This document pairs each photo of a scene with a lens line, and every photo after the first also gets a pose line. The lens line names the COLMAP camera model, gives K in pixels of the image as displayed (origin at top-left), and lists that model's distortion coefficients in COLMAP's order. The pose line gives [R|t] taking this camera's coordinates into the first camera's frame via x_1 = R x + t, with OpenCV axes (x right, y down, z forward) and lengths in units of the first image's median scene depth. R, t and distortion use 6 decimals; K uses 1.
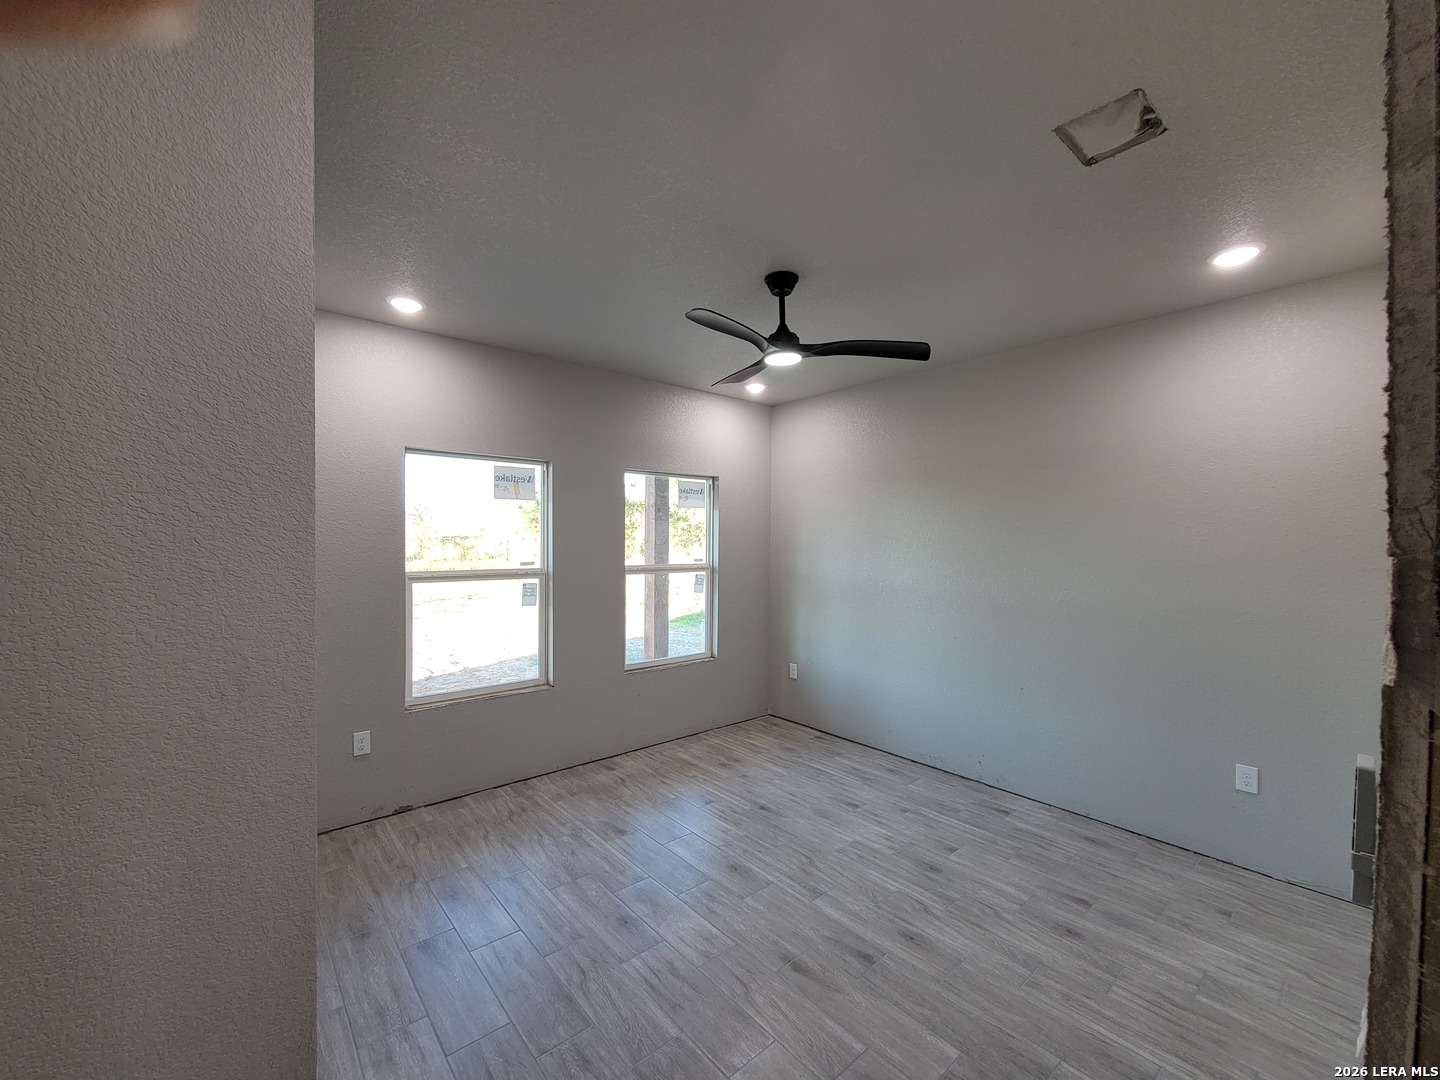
lens RADIAL K [[589.8, 0, 726.7], [0, 589.8, 533.3], [0, 0, 1]] dist [-0.001193, 0.001128]
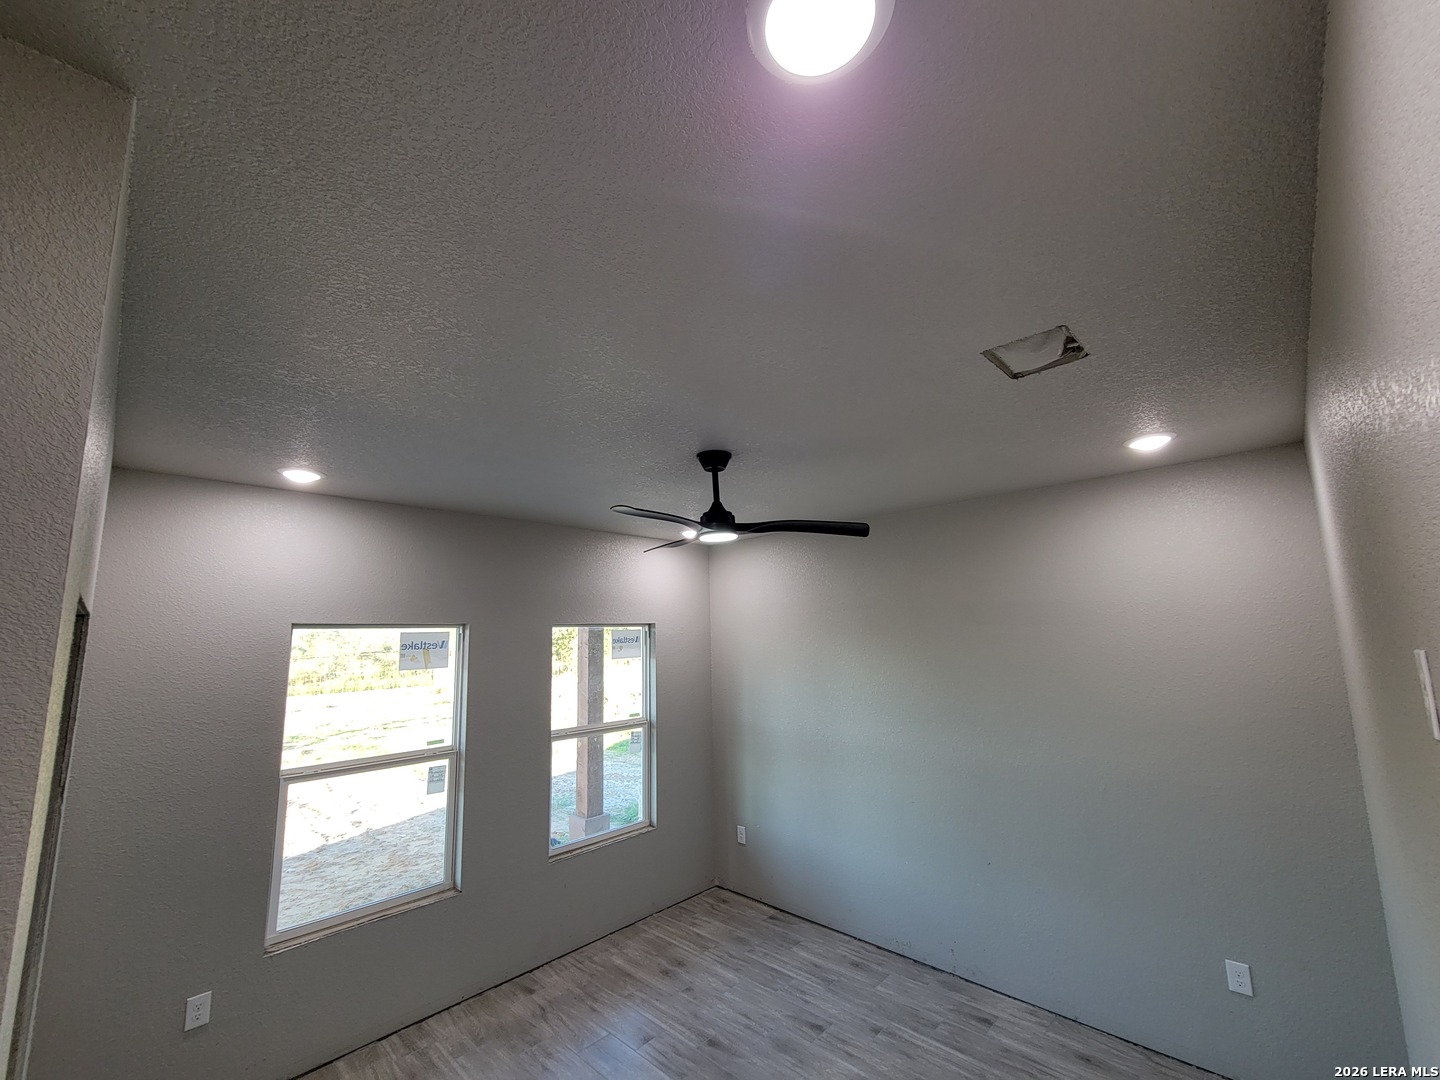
lens RADIAL K [[589.8, 0, 728.0], [0, 589.8, 538.5], [0, 0, 1]] dist [-0.001193, 0.001128]
pose [[0.994388, -0.017956, 0.104264, 0.008297], [0.034973, 0.985879, -0.163765, -0.093507], [-0.099851, 0.166493, 0.980974, 0.049689]]
